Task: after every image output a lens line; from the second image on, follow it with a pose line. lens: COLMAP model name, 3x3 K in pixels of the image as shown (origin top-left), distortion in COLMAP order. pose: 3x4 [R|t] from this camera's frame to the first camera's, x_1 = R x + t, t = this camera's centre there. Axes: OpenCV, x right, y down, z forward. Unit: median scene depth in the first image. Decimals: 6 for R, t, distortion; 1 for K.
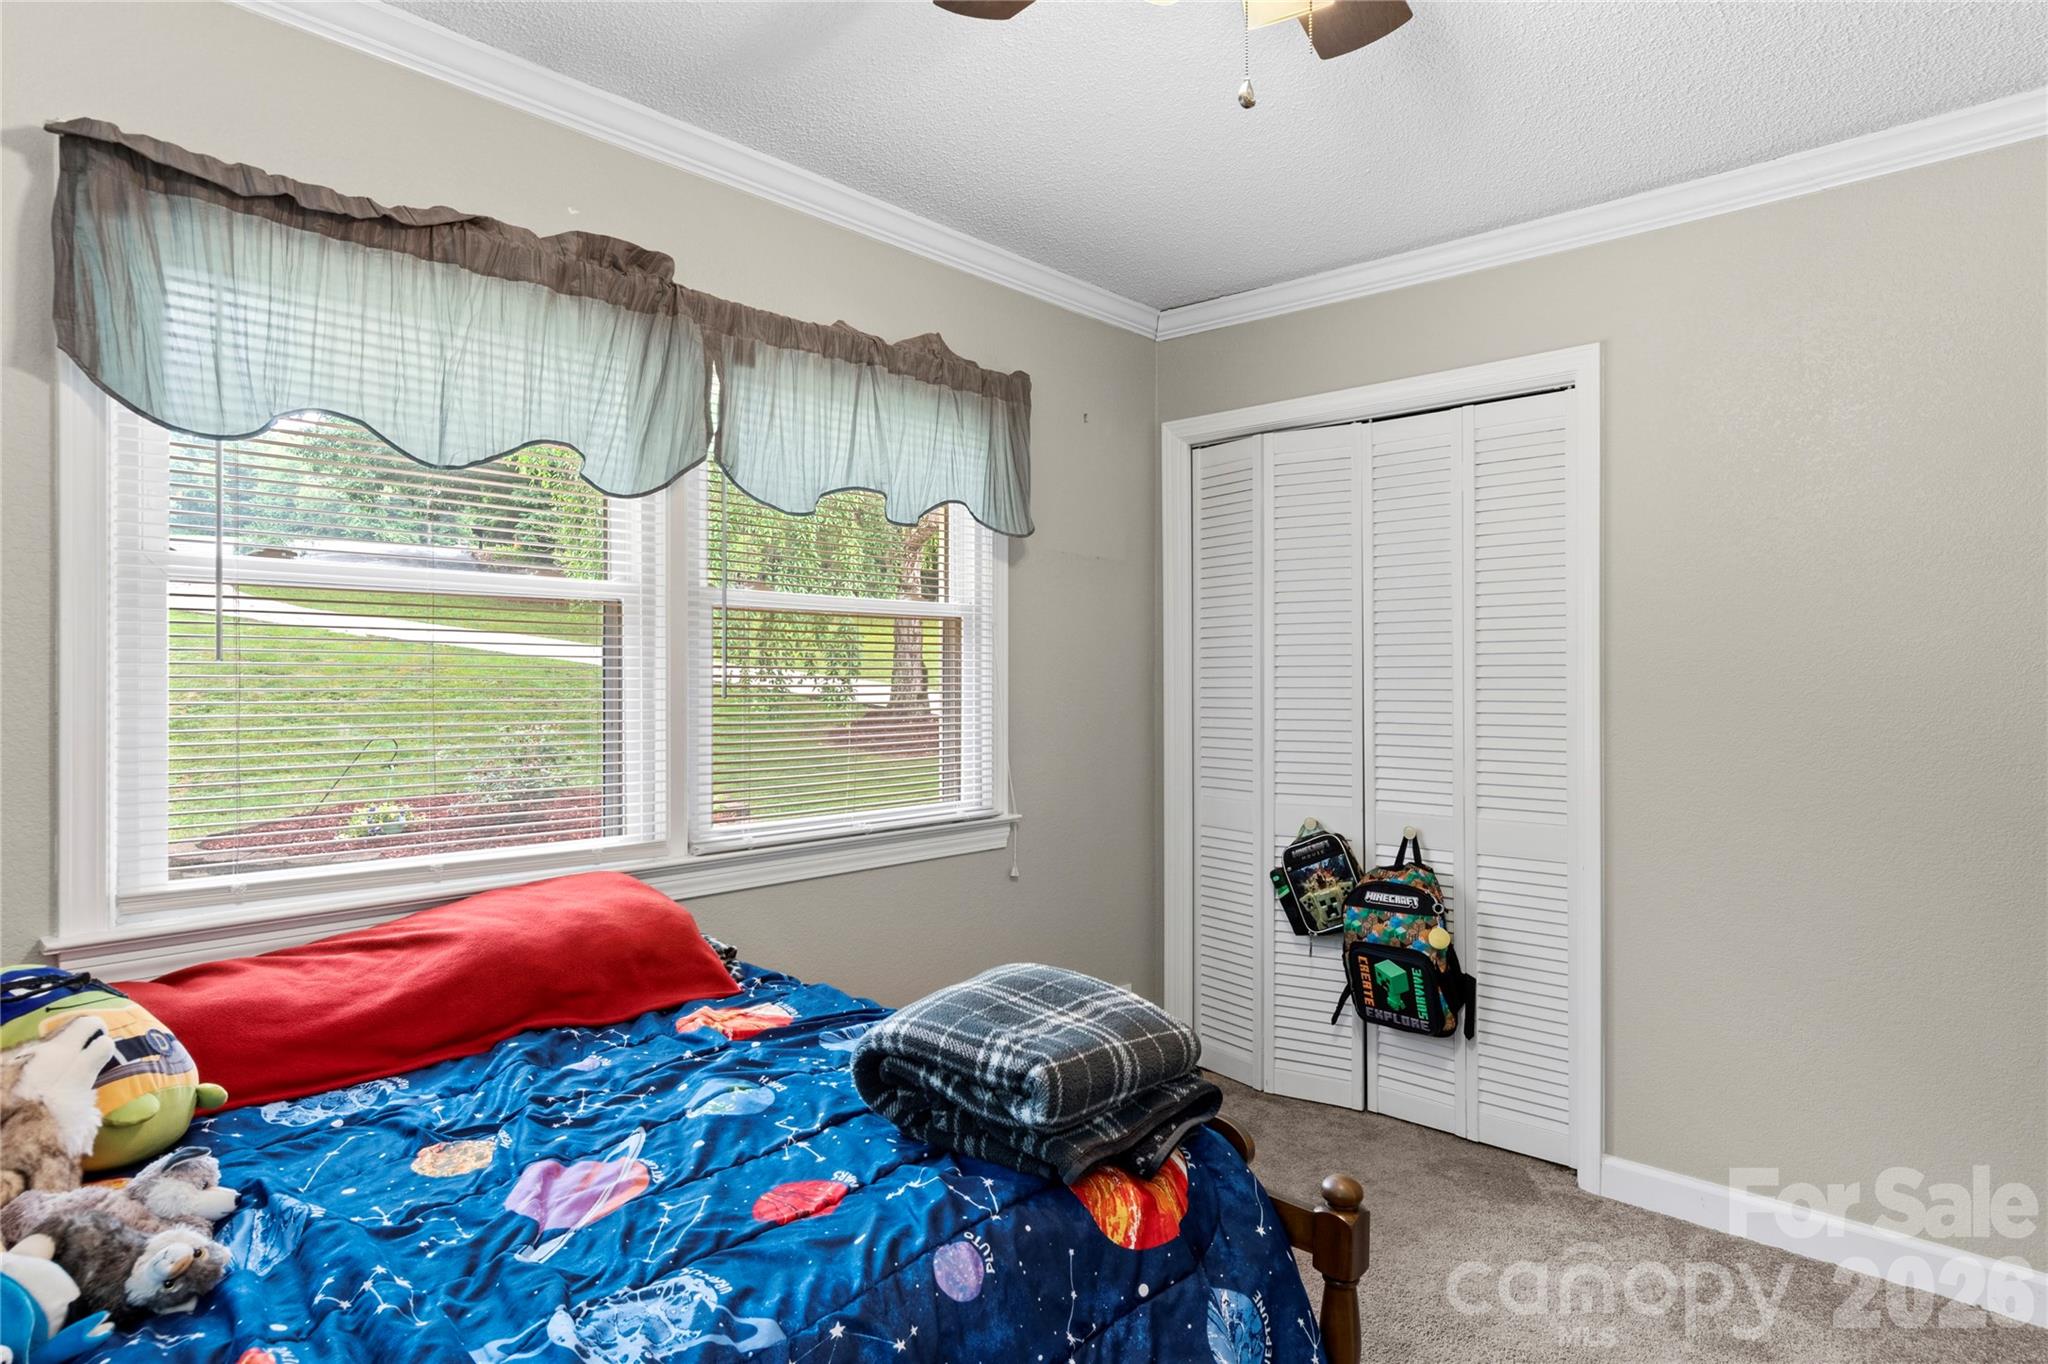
lens RADIAL K [[1124.2, 0, 1082.7], [0, 1124.2, 677.9], [0, 0, 1]] dist [-0.003567, -0.000544]
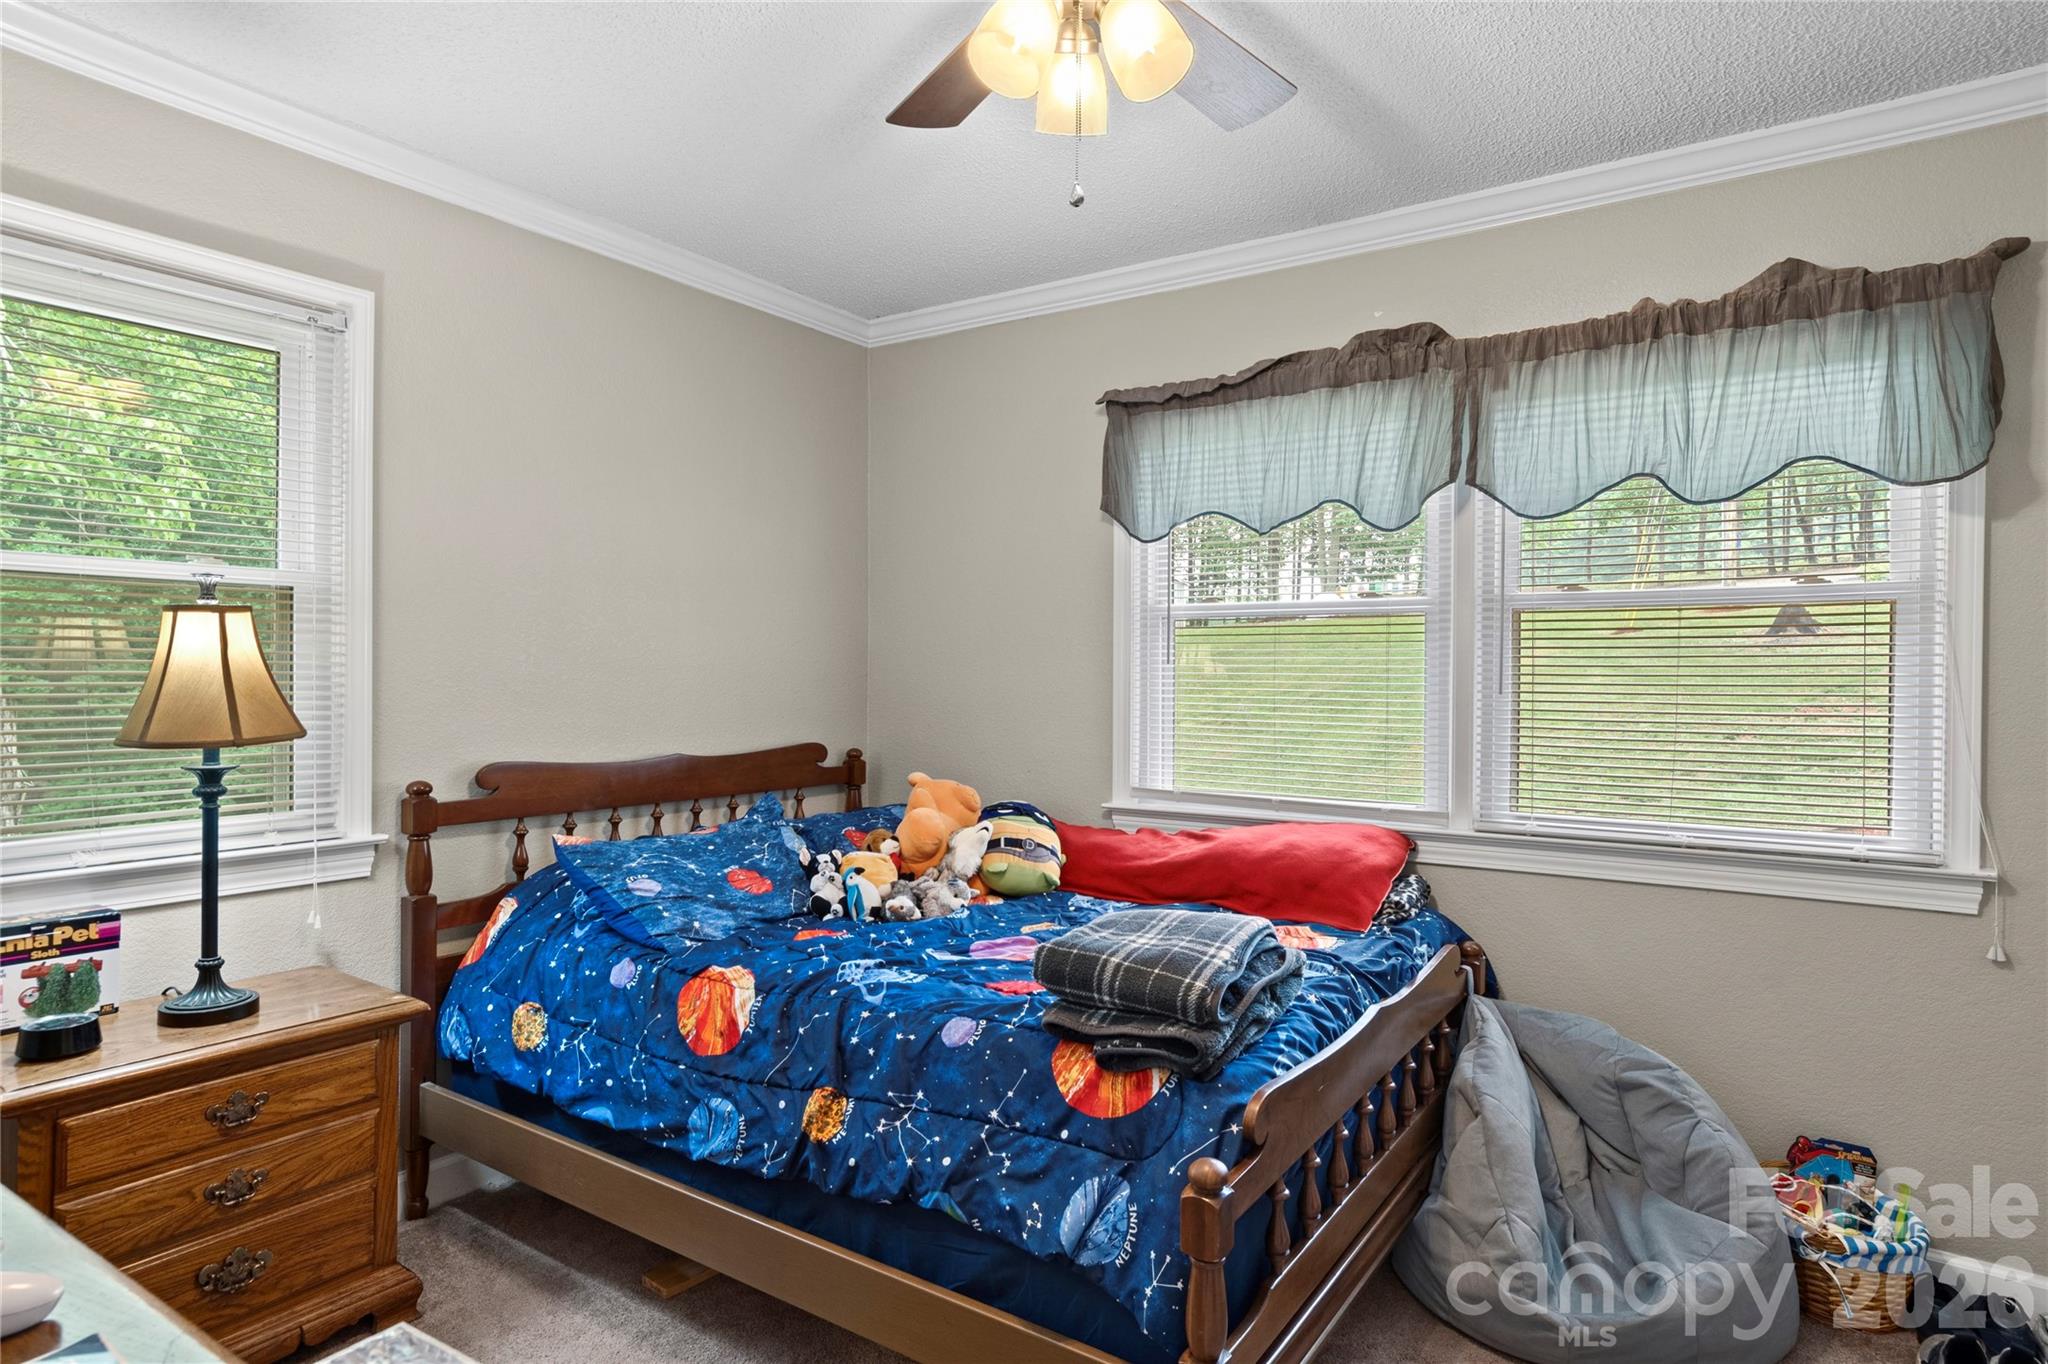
lens RADIAL K [[1124.2, 0, 1082.7], [0, 1124.2, 677.9], [0, 0, 1]] dist [-0.003567, -0.000544]
pose [[0.164322, 0.006099, -0.986388, 0.785942], [-0.006031, 0.999968, 0.005178, -0.000476], [0.986388, 0.005098, 0.164353, 0.461198]]
